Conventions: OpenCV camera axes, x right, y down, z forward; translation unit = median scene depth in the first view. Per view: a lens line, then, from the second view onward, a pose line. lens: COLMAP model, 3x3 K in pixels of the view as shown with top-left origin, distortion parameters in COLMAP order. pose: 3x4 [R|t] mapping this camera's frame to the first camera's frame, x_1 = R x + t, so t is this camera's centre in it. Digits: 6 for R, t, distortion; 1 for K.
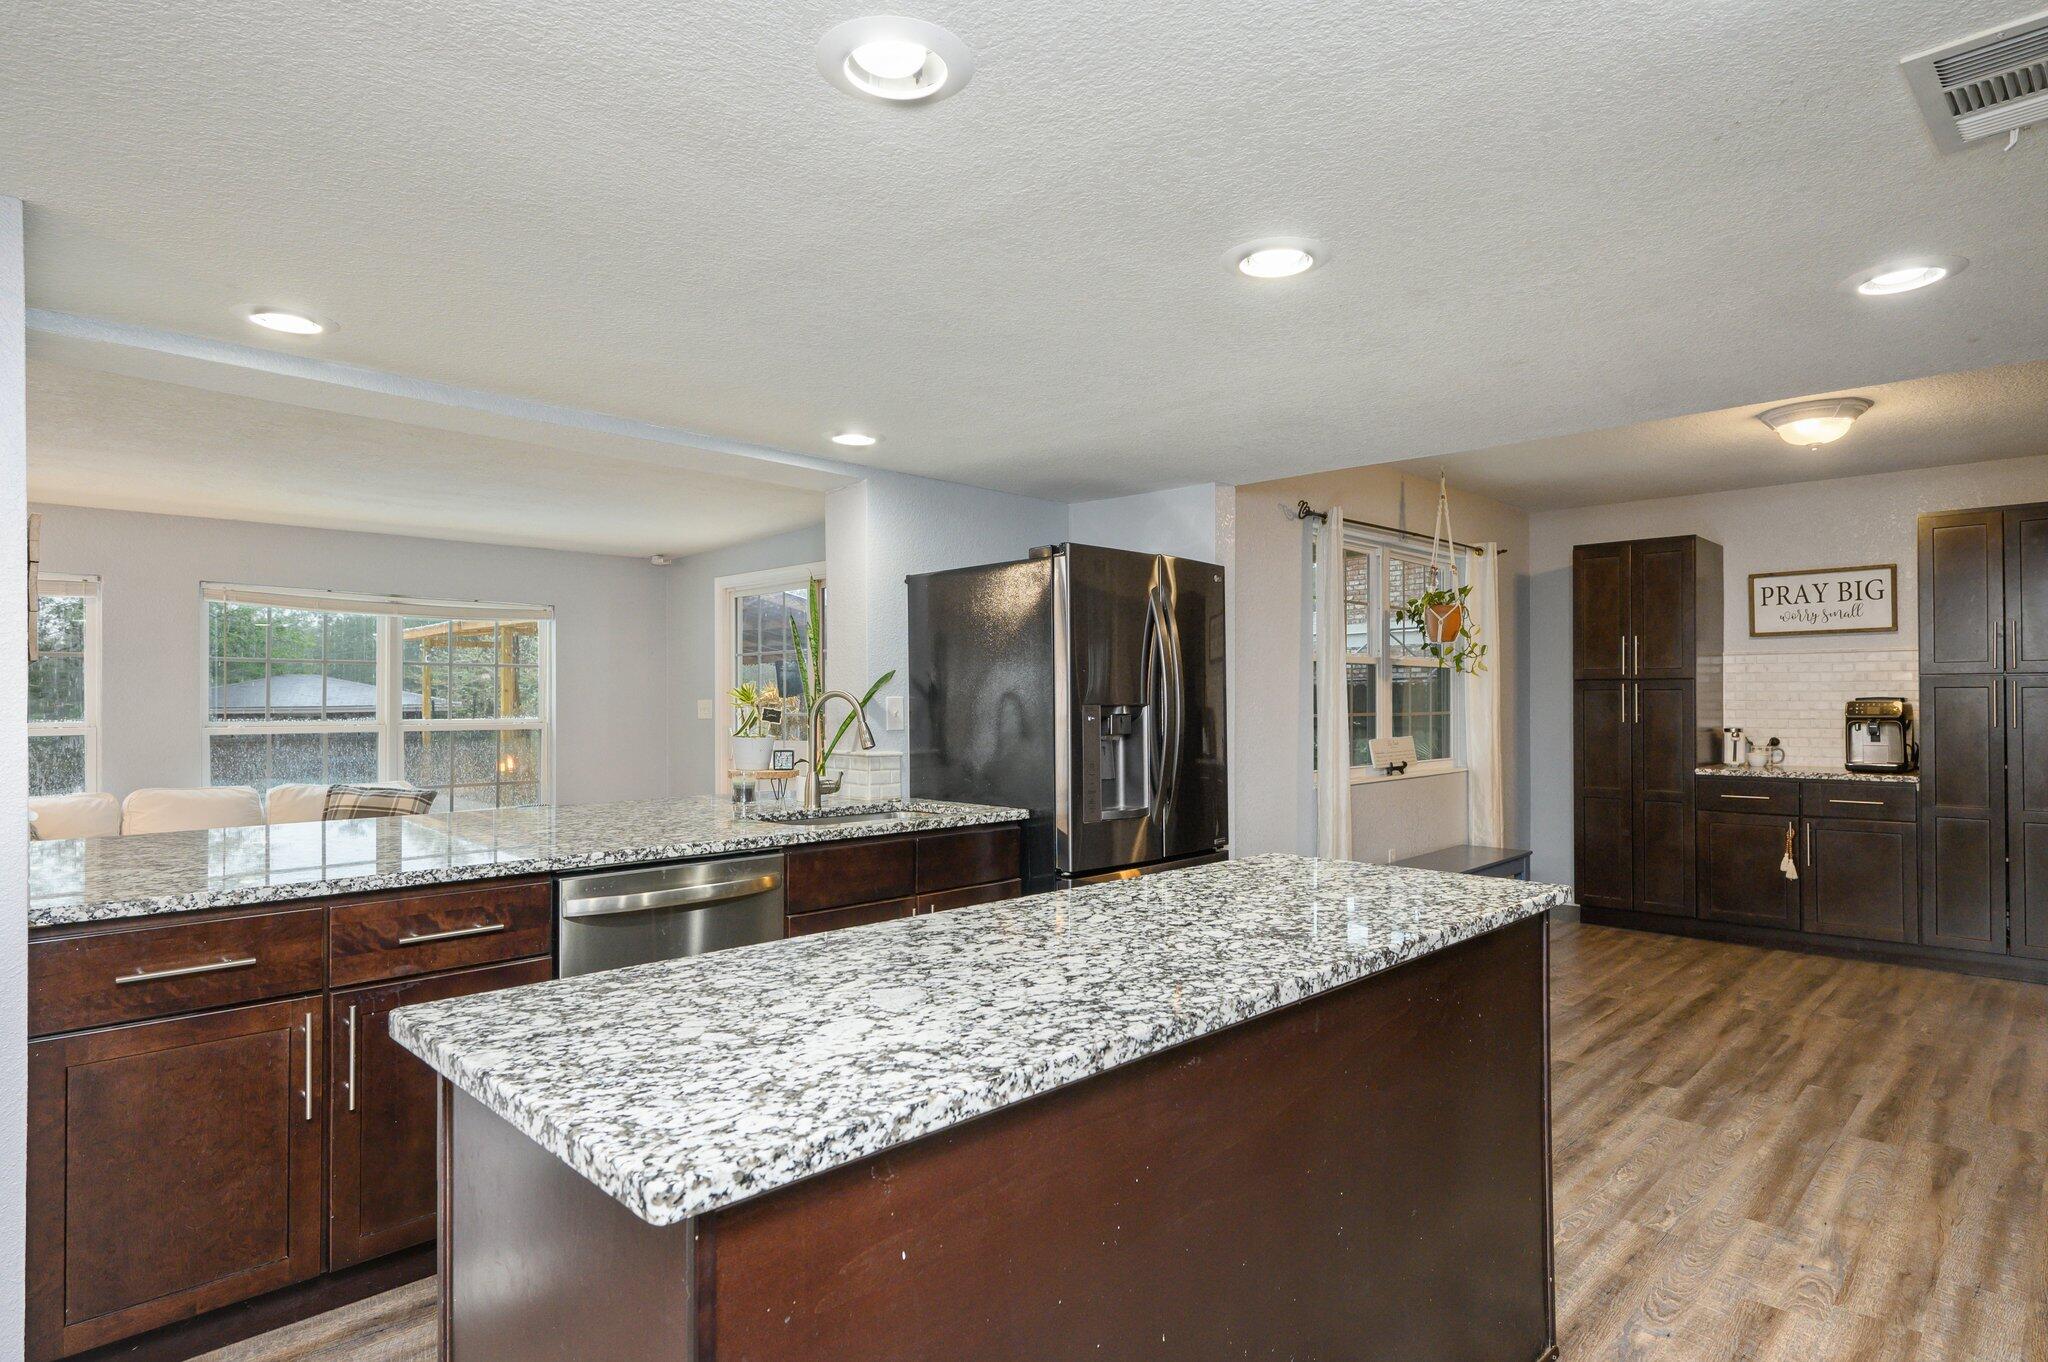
lens RADIAL K [[1100.0, 0, 1023.4], [0, 1100.0, 692.2], [0, 0, 1]] dist [-0.007814, -0.002360]
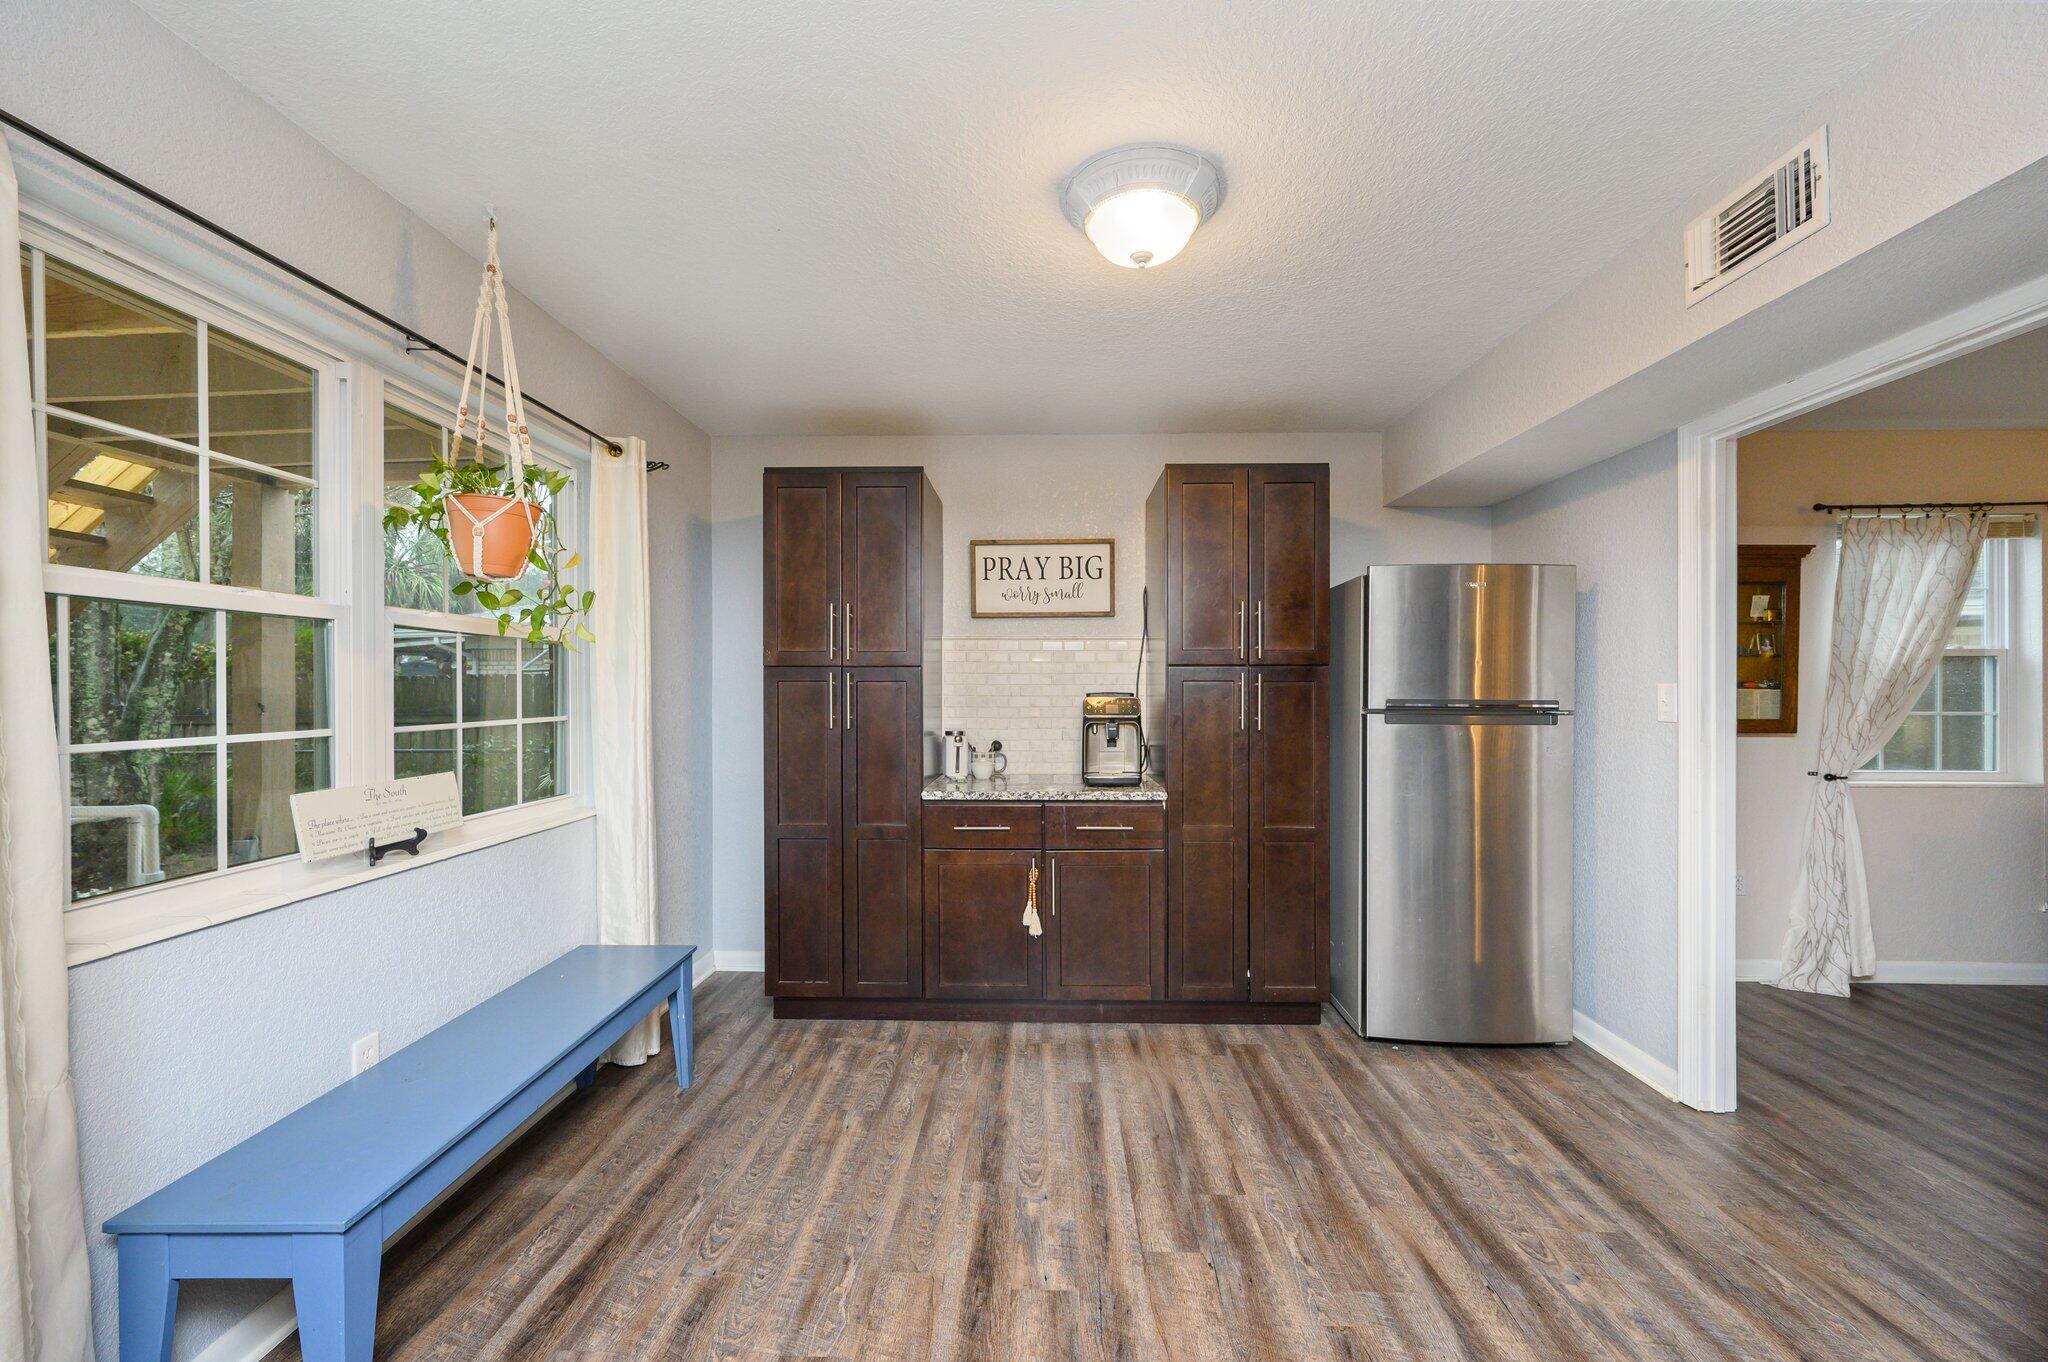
lens RADIAL K [[815.2, 0, 1019.9], [0, 815.2, 693.2], [0, 0, 1]] dist [-0.000760, -0.000126]
pose [[0.736691, -0.003238, 0.676221, 0.291748], [-0.003357, 0.999959, 0.008445, 0.000283], [-0.676221, -0.008492, 0.736650, 0.549965]]
